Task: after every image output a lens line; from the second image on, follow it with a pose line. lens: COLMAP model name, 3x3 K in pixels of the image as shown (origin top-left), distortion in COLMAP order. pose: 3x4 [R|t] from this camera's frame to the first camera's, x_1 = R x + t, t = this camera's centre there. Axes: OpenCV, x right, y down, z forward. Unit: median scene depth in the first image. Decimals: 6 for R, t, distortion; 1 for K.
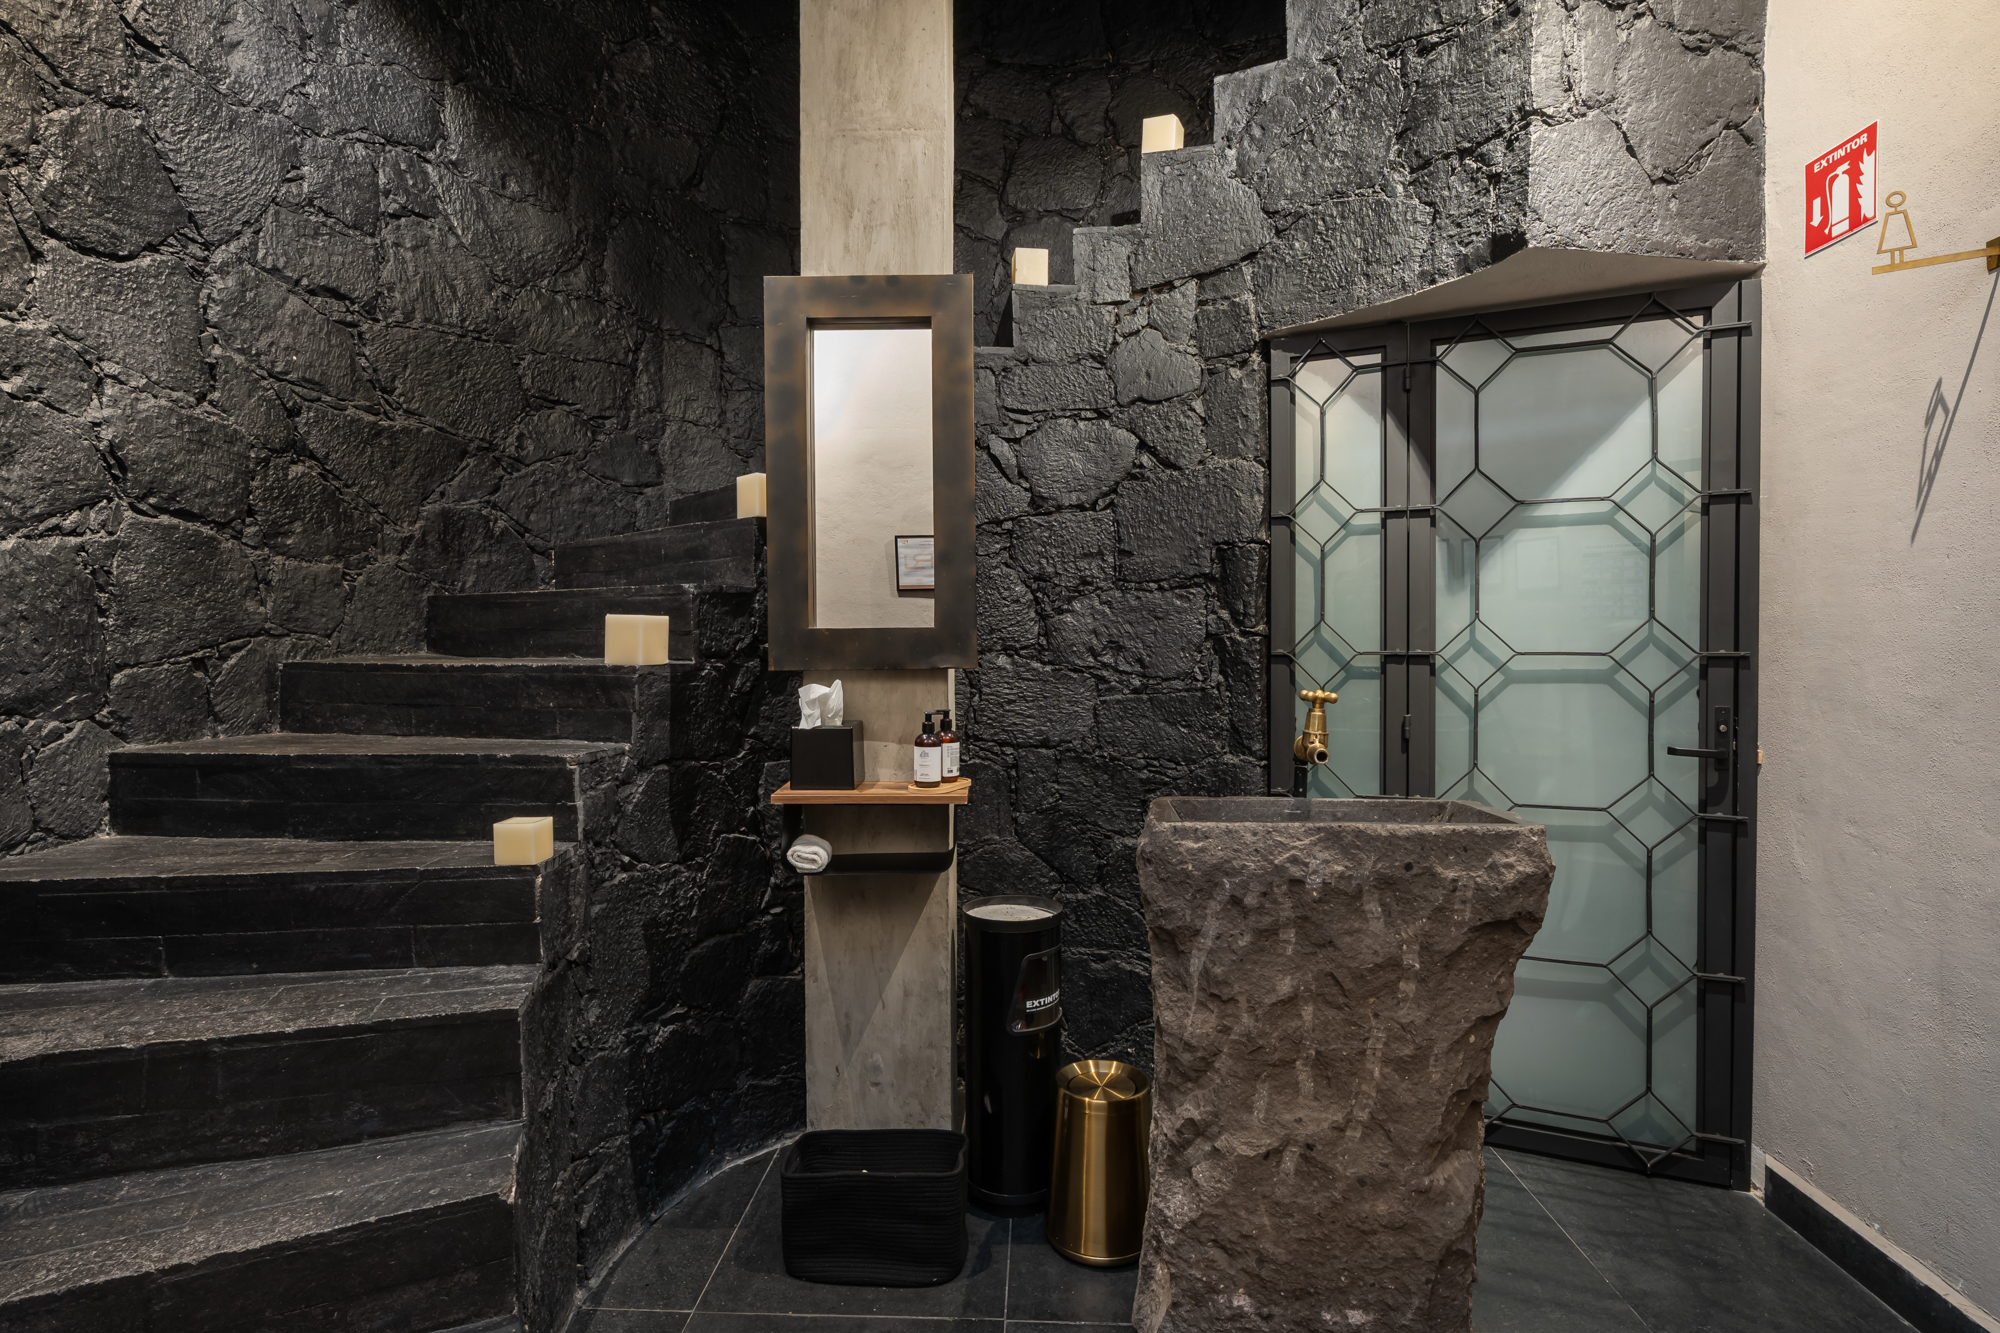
lens RADIAL K [[979.1, 0, 1000.3], [0, 979.1, 658.1], [0, 0, 1]] dist [-0.001780, -0.000055]
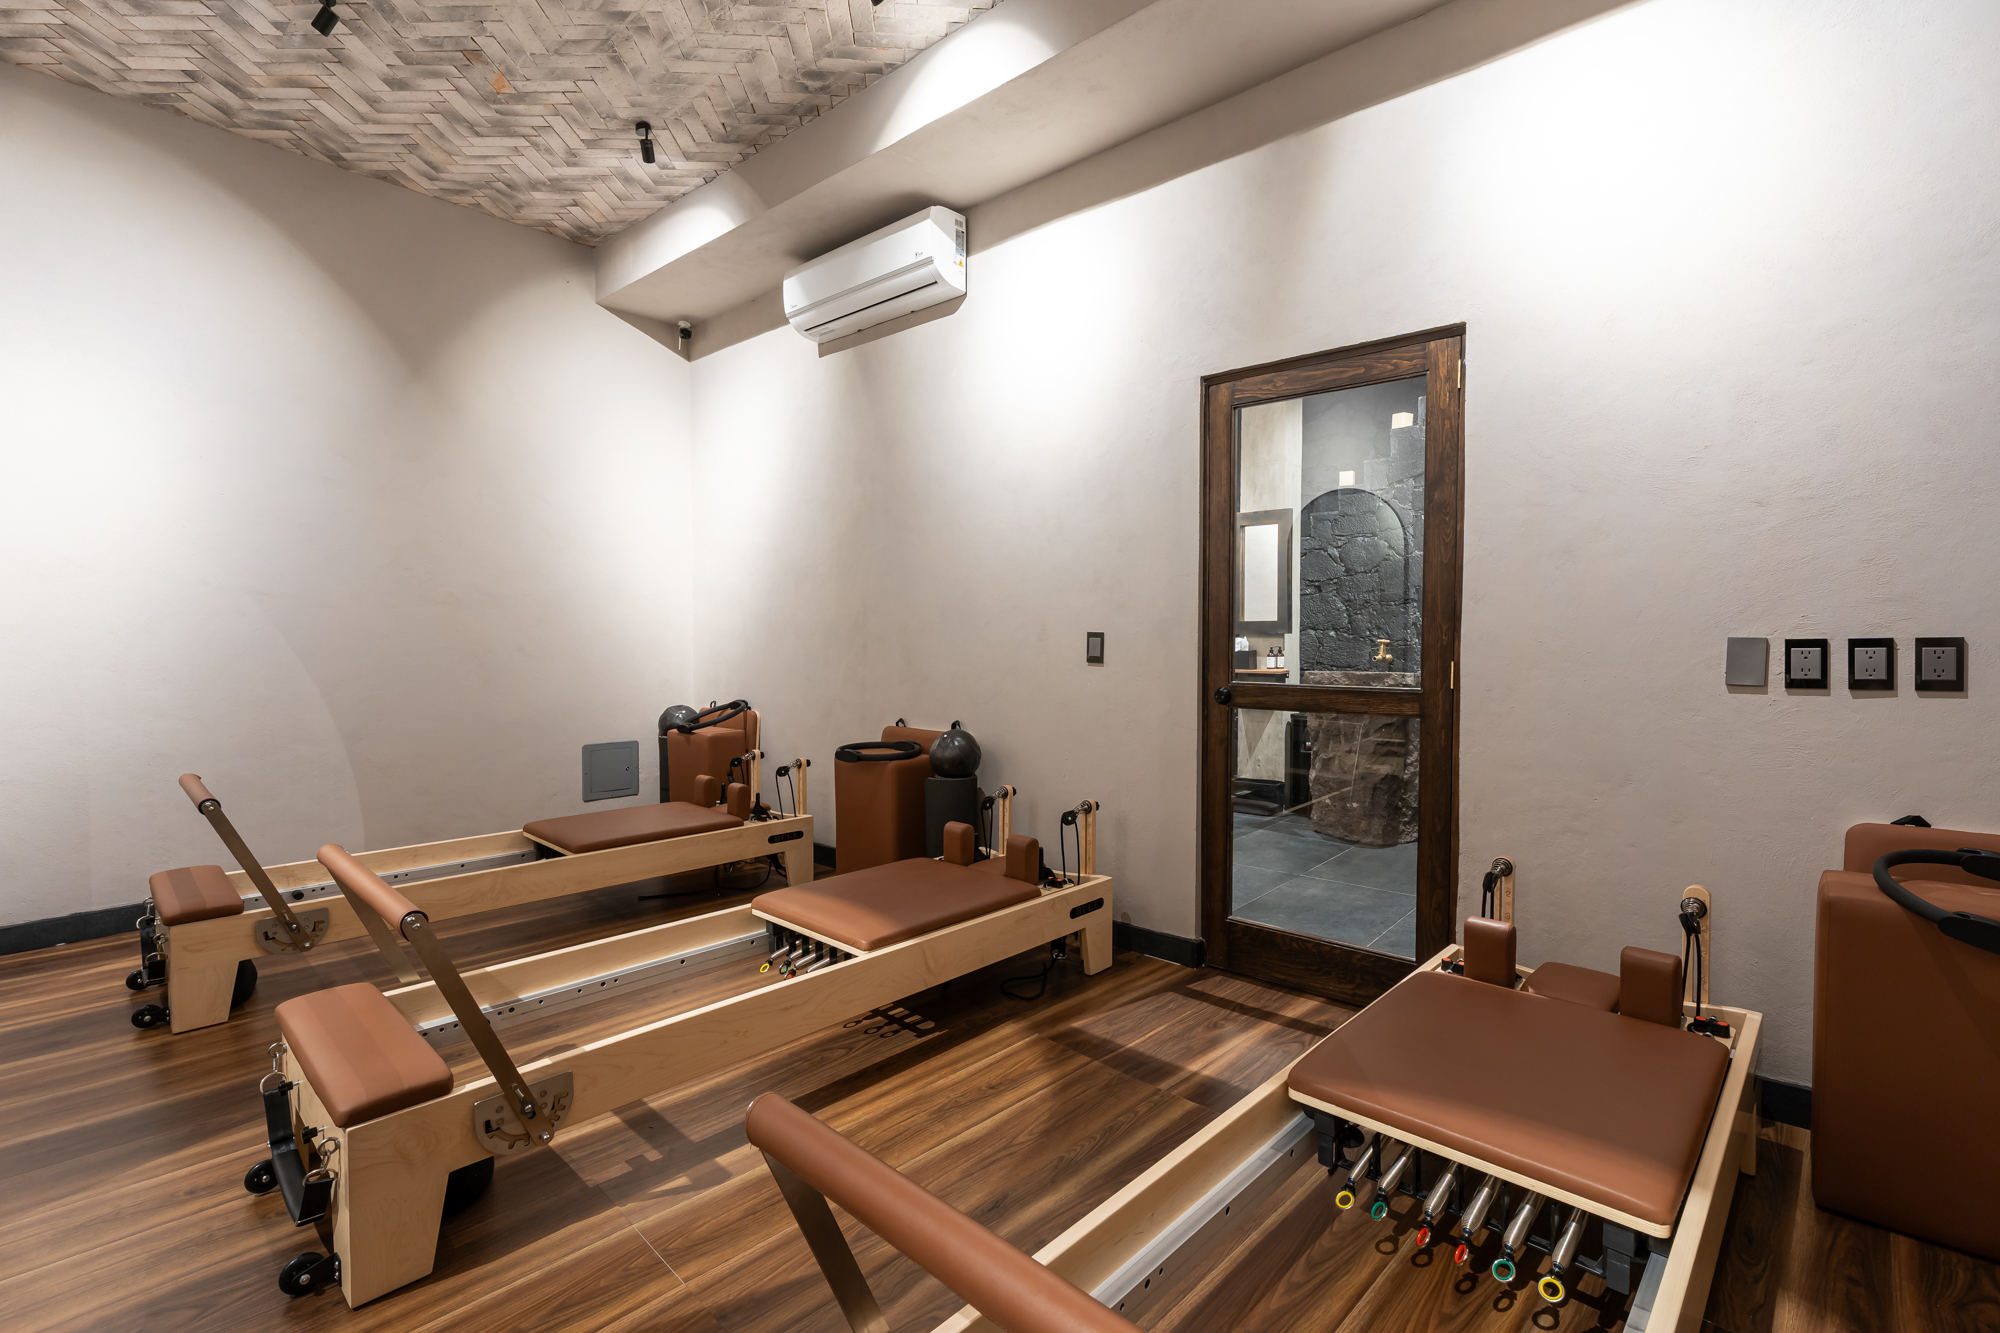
lens RADIAL K [[881.8, 0, 1000.0], [0, 881.8, 666.5], [0, 0, 1]] dist [-0.000056, -0.000030]
pose [[0.786619, 0.025160, -0.616926, 0.971289], [-0.013657, 0.999634, 0.023355, 0.061729], [0.617288, -0.009946, 0.786674, -1.766837]]
